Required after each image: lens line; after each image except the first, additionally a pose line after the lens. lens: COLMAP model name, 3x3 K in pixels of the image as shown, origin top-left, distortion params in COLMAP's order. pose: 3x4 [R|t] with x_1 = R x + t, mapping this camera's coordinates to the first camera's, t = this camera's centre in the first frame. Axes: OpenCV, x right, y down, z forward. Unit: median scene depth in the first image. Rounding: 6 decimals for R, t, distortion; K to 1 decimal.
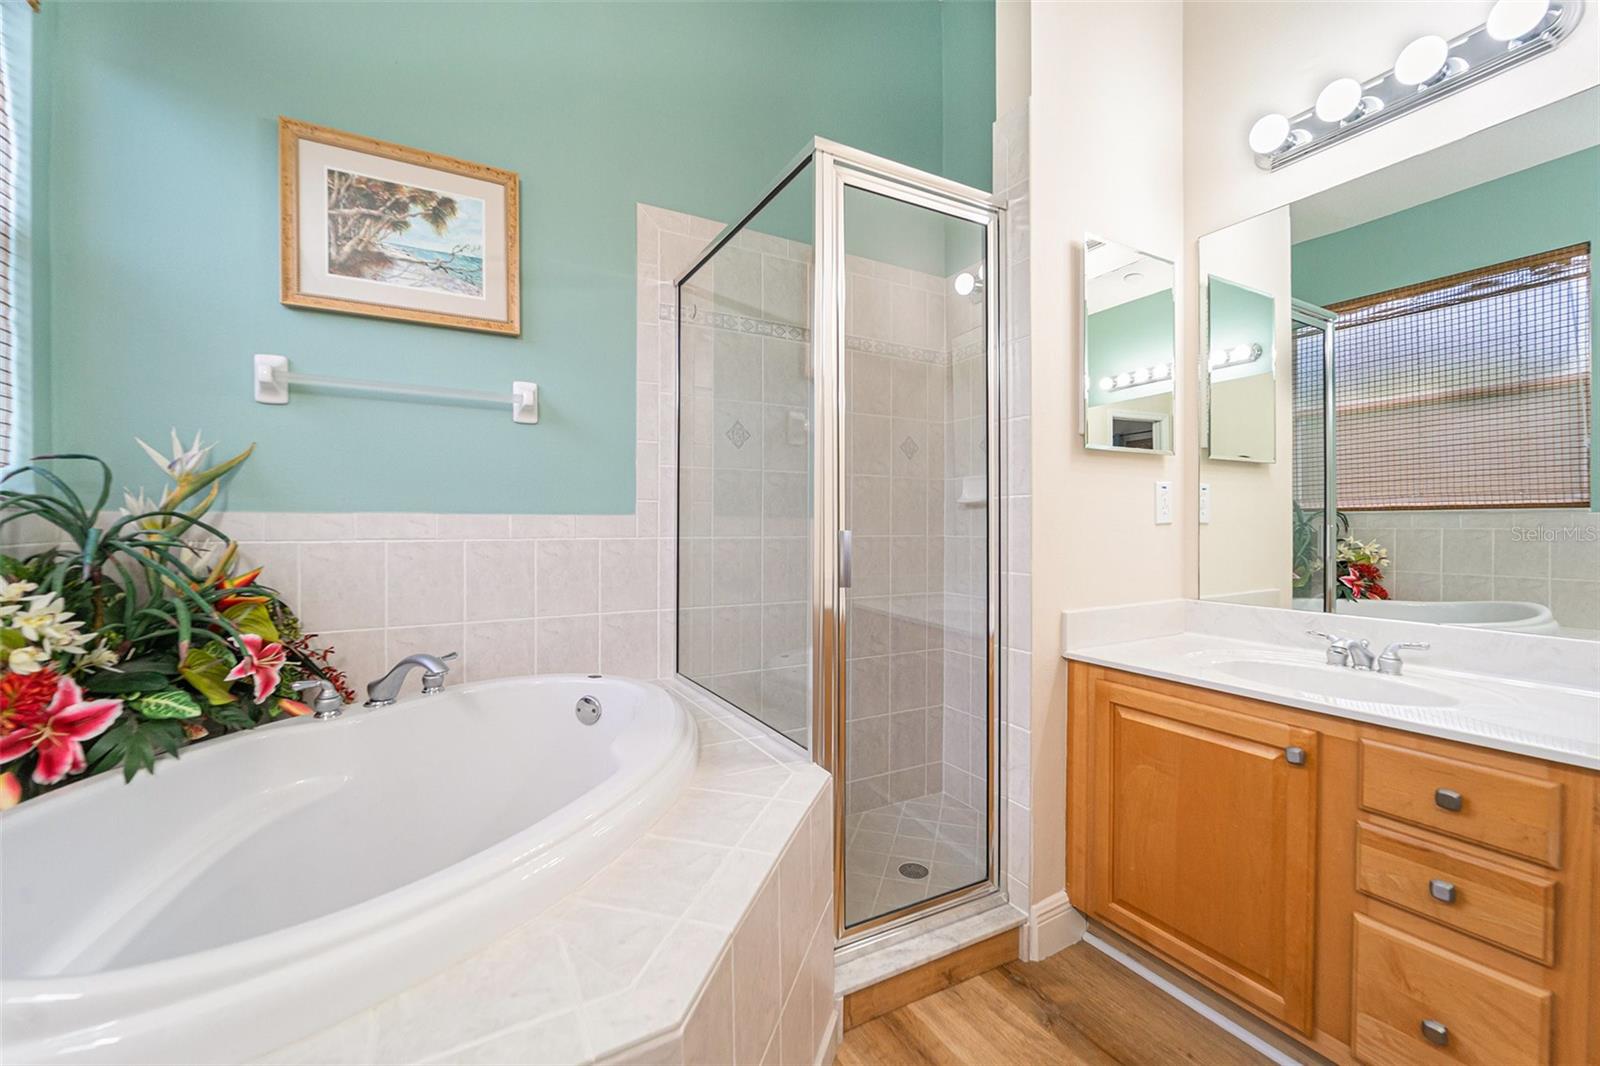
lens RADIAL K [[634.5, 0, 798.6], [0, 634.5, 527.1], [0, 0, 1]] dist [-0.001524, -0.000256]
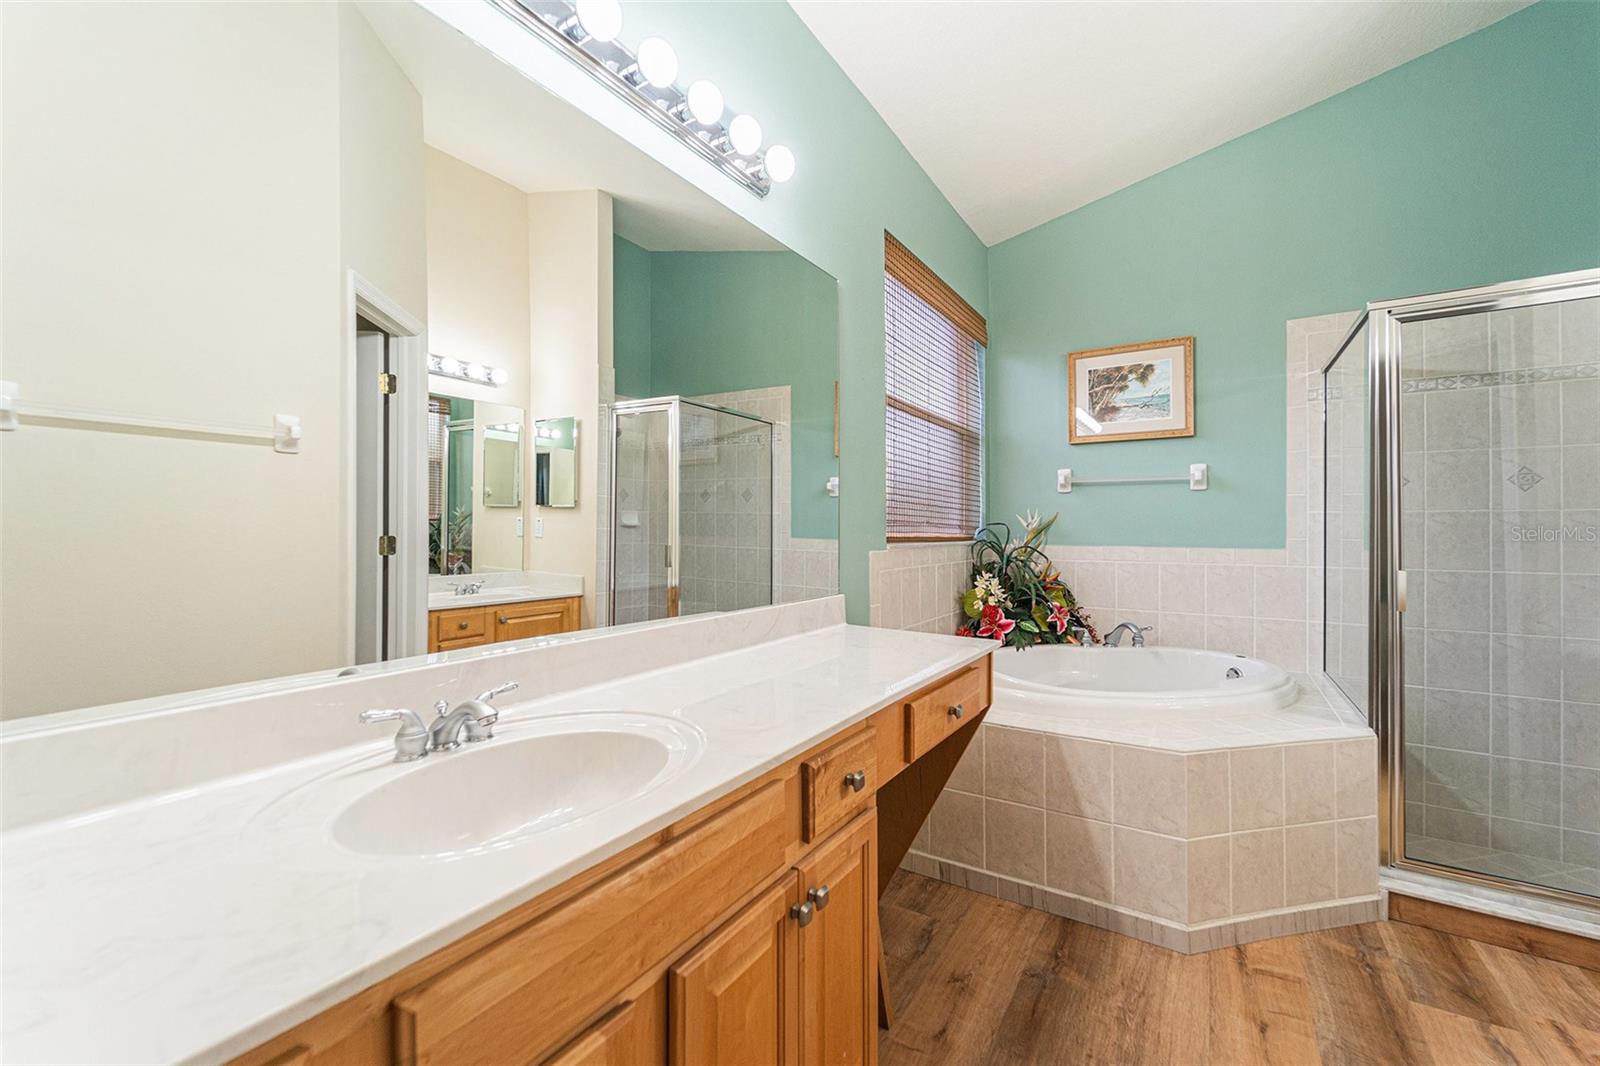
lens RADIAL K [[634.5, 0, 798.6], [0, 634.5, 527.1], [0, 0, 1]] dist [-0.001524, -0.000256]
pose [[0.452987, -0.008606, -0.891476, 0.648430], [-0.007166, 0.999886, -0.013293, -0.053485], [0.891489, 0.012410, 0.452873, -0.742826]]
